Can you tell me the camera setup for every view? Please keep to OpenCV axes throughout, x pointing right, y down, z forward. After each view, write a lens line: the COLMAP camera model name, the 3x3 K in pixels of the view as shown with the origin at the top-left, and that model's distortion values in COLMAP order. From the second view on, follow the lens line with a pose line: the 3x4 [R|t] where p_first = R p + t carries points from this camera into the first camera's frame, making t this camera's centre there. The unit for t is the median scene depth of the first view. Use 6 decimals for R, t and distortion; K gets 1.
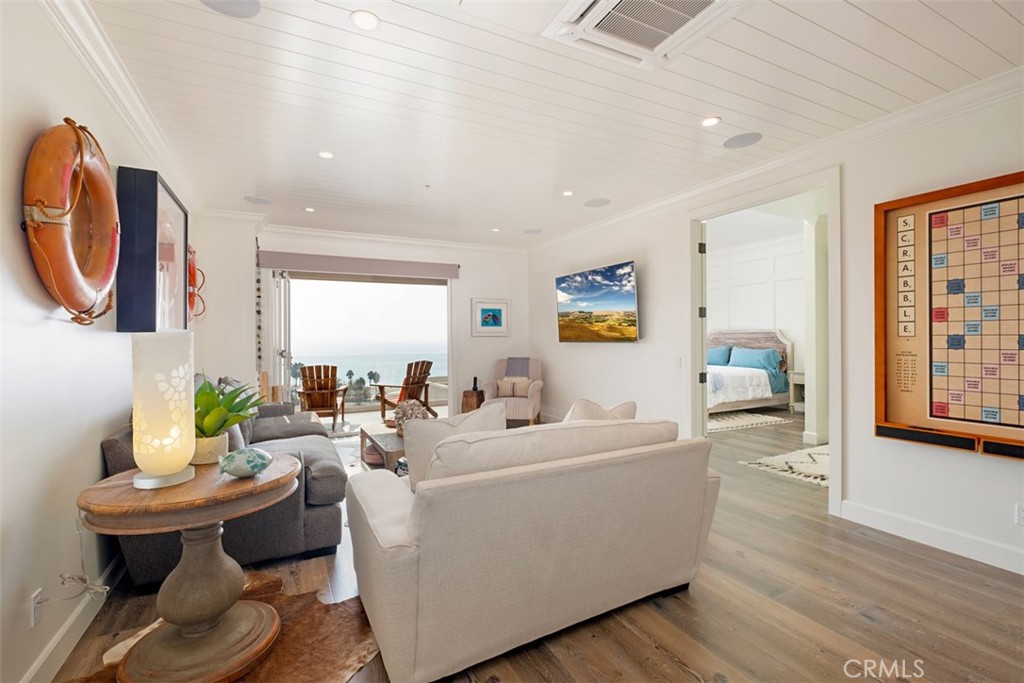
lens RADIAL K [[445.8, 0, 505.8], [0, 445.8, 338.6], [0, 0, 1]] dist [0.019361, -0.000254]
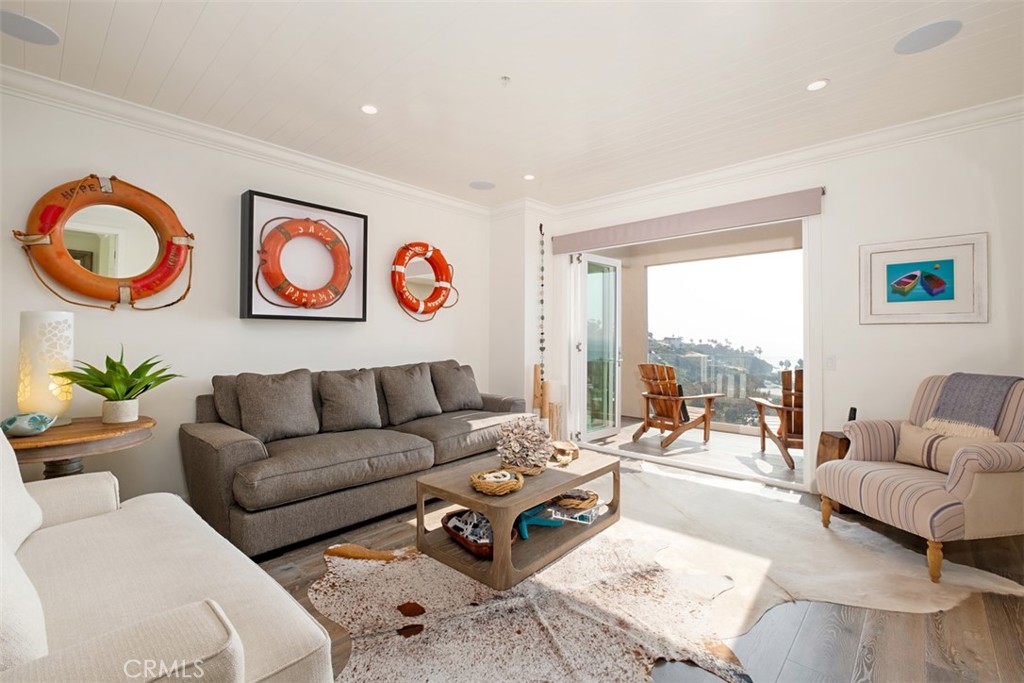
lens RADIAL K [[451.5, 0, 511.9], [0, 451.5, 334.9], [0, 0, 1]] dist [0.000486, -0.000329]
pose [[0.350206, 0.001255, -0.936672, 0.268240], [-0.009395, 0.999954, -0.002173, 0.011890], [0.936626, 0.009561, 0.350201, 0.501263]]
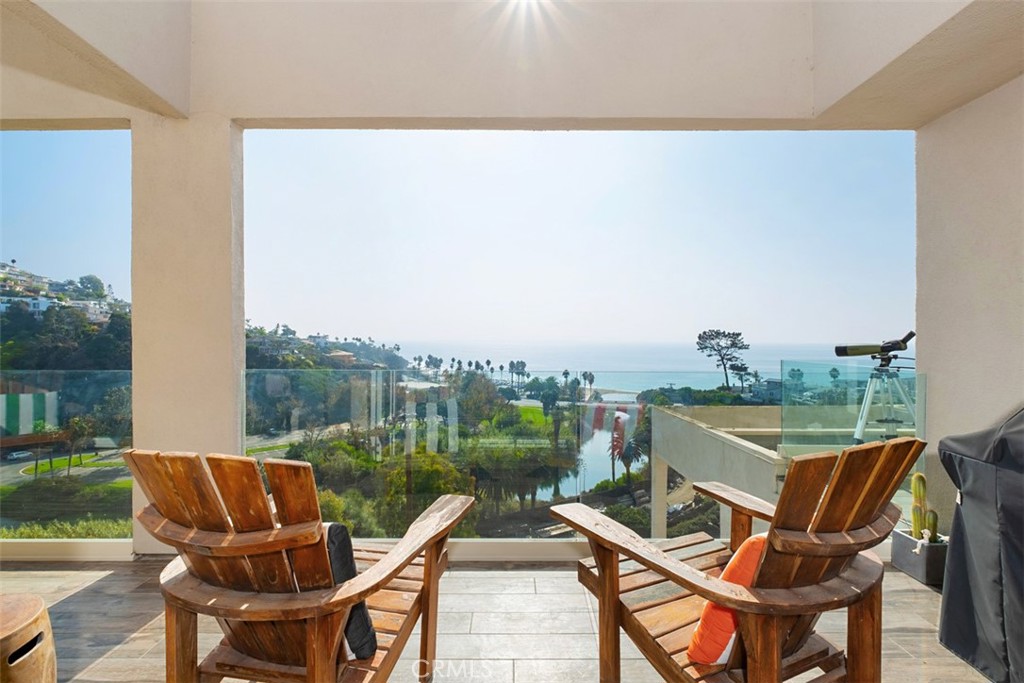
lens RADIAL K [[445.9, 0, 509.0], [0, 445.9, 341.6], [0, 0, 1]] dist [-0.003463, -0.000770]
pose [[0.893696, 0.016220, -0.448379, -0.272260], [-0.014575, 0.999868, 0.007119, 0.021774], [0.448436, 0.000173, 0.893815, 0.961659]]
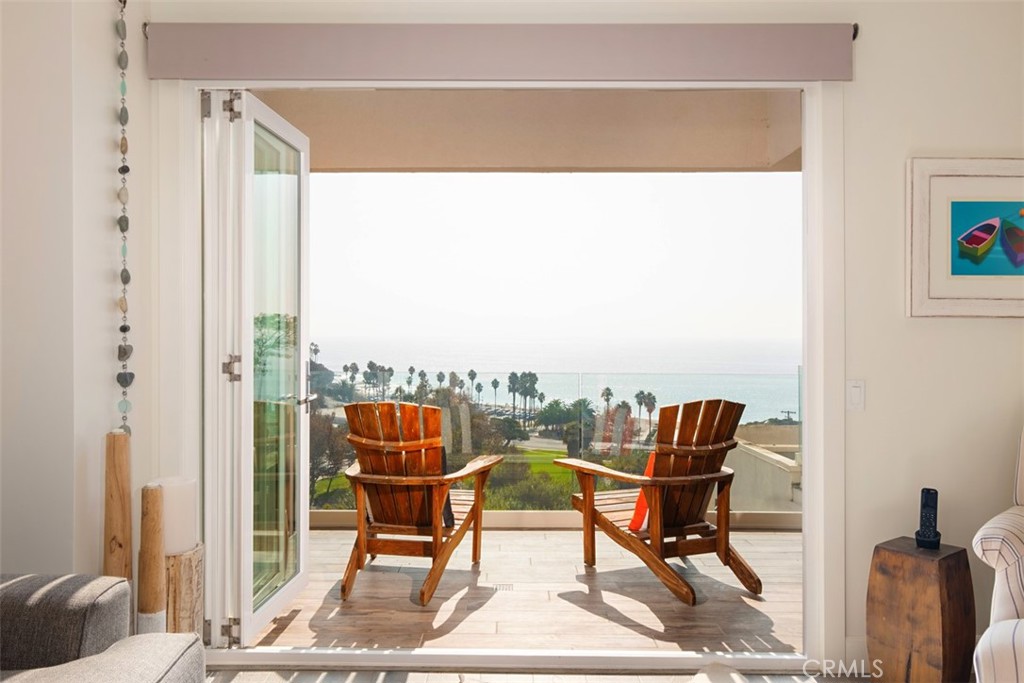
lens RADIAL K [[782.3, 0, 491.8], [0, 782.3, 339.5], [0, 0, 1]] dist [0.011843, 0.001198]
pose [[0.884331, 0.015765, -0.466594, -0.084414], [-0.013027, 0.999874, 0.009093, 0.006863], [0.466678, -0.001963, 0.884425, 0.548871]]
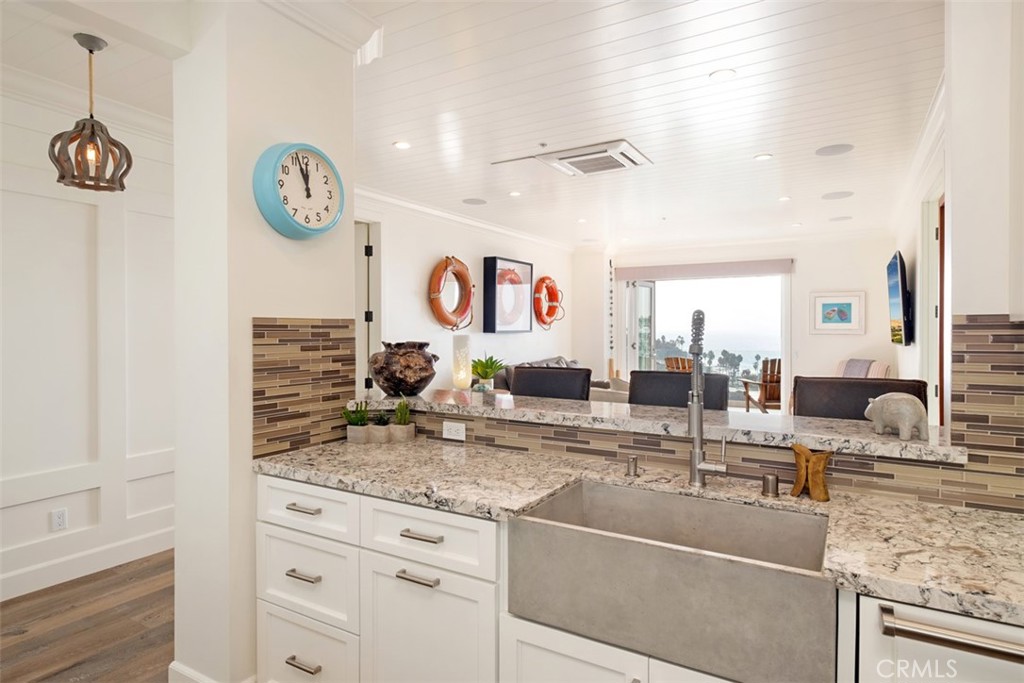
lens RADIAL K [[575.9, 0, 510.8], [0, 575.9, 330.2], [0, 0, 1]] dist [0.000631, 0.000154]
pose [[0.542850, 0.011994, -0.839744, 0.621005], [-0.007588, 0.999927, 0.009376, -0.020858], [0.839796, 0.001282, 0.542901, -0.168272]]
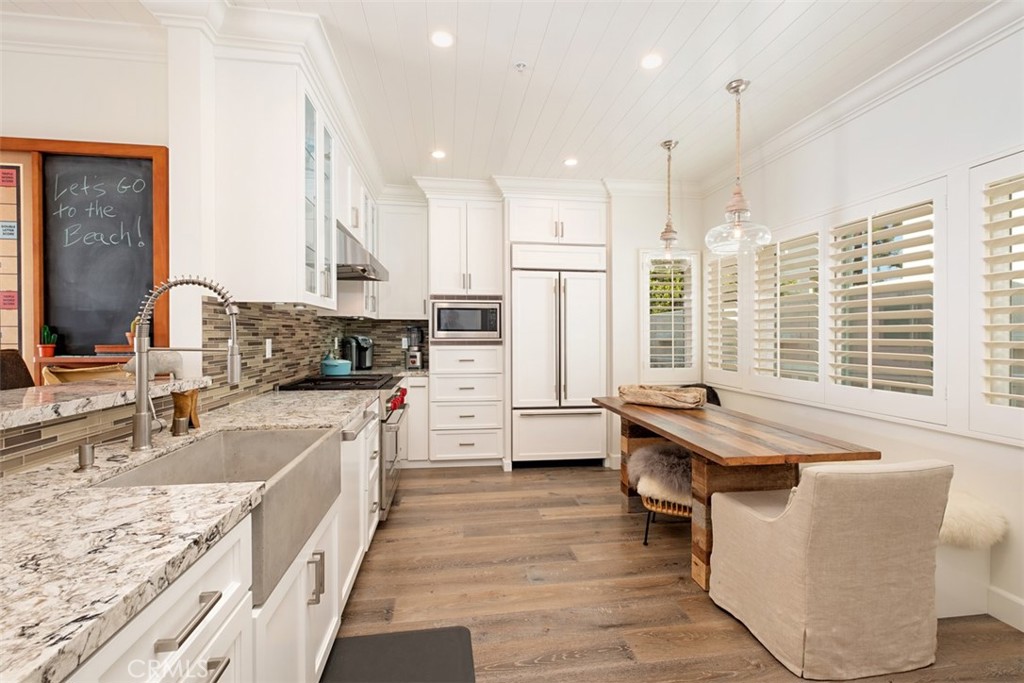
lens RADIAL K [[453.8, 0, 512.0], [0, 453.8, 341.5], [0, 0, 1]] dist [-0.003580, -0.000769]
pose [[0.315855, -0.007040, 0.948781, 0.291169], [0.000062, 0.999973, 0.007400, 0.002905], [-0.948807, -0.002279, 0.315847, -0.176095]]
